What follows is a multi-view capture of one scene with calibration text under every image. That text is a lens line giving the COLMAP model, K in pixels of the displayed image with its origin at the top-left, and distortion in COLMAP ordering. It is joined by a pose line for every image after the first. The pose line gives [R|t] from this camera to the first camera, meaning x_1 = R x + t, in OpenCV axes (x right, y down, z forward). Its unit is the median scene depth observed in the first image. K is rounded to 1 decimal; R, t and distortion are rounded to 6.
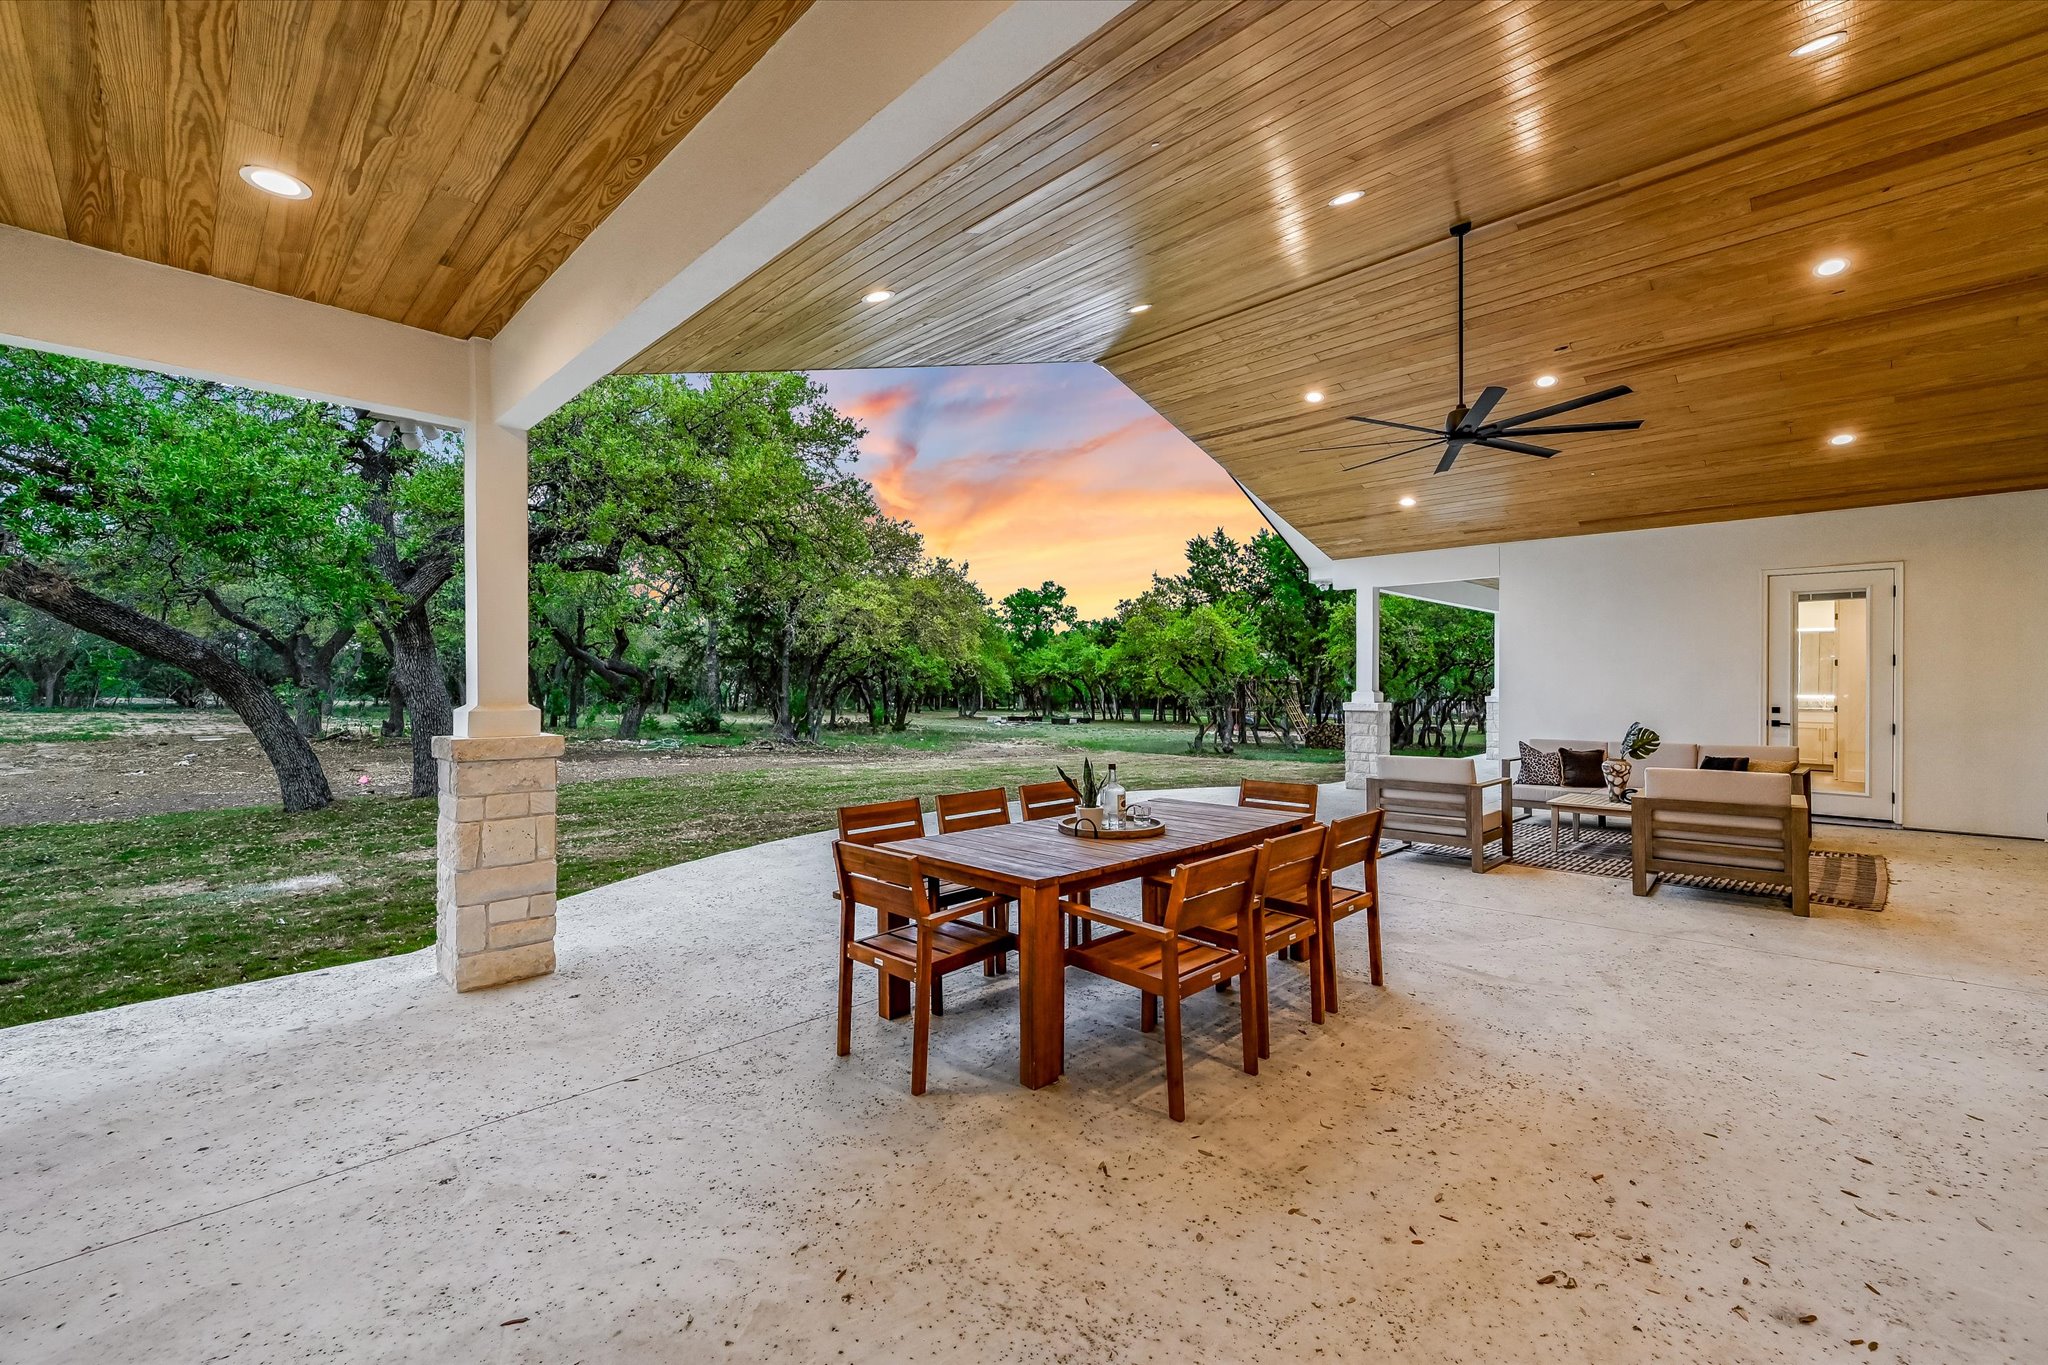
lens RADIAL K [[885.6, 0, 1017.6], [0, 885.6, 683.6], [0, 0, 1]] dist [0.001145, 0.000099]
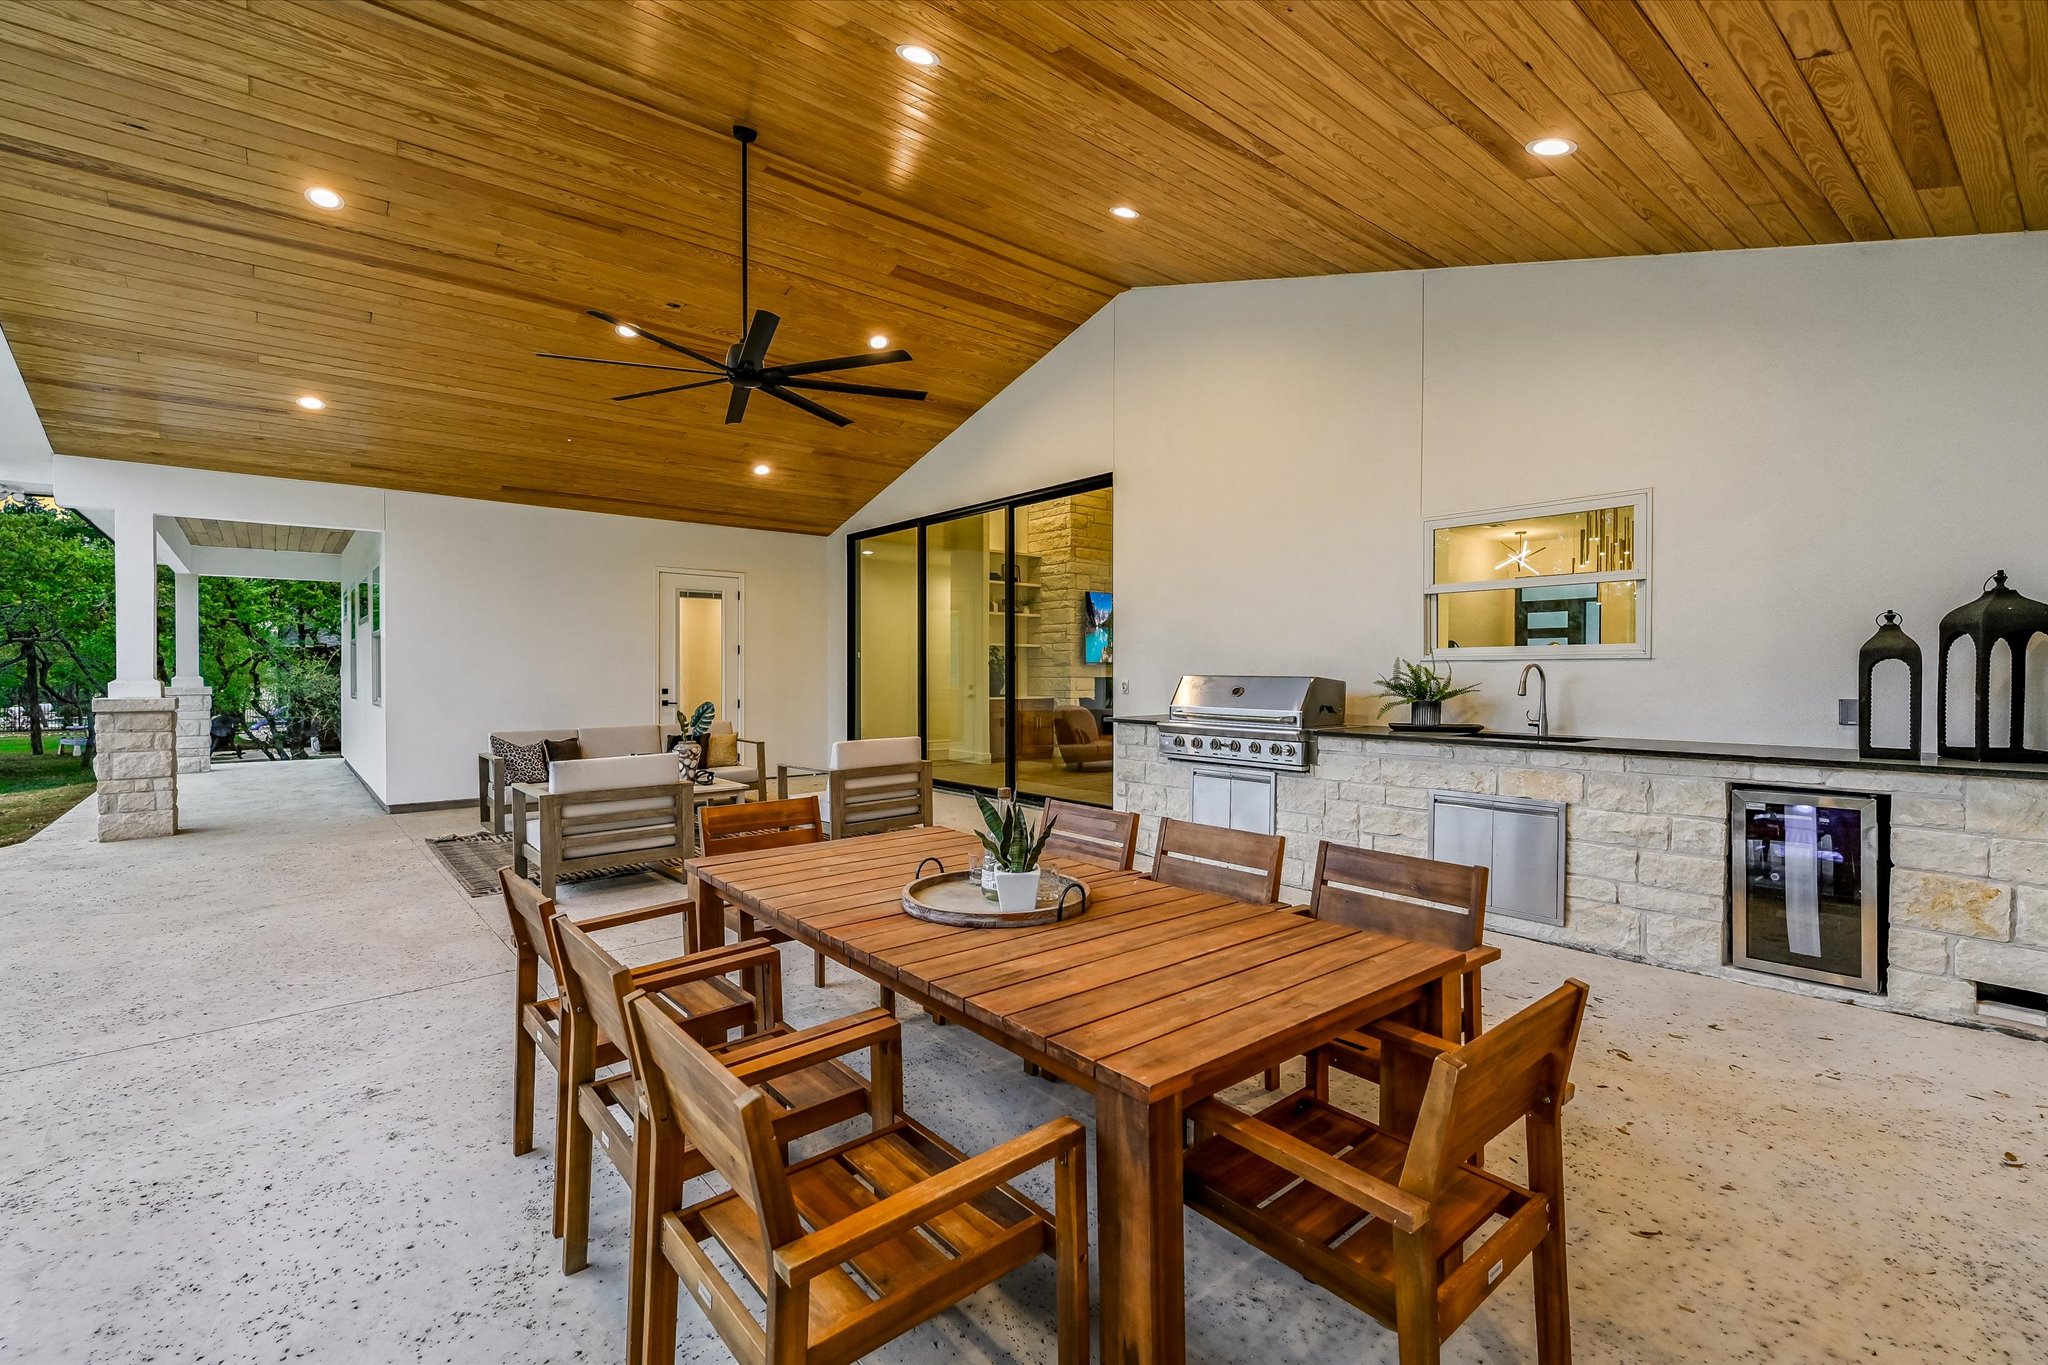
lens RADIAL K [[885.6, 0, 1017.6], [0, 885.6, 683.6], [0, 0, 1]] dist [0.001145, 0.000099]
pose [[0.089695, -0.012966, 0.995885, -0.239161], [0.002162, 0.999915, 0.012824, 0.006532], [-0.995967, 0.001003, 0.089716, 0.466406]]
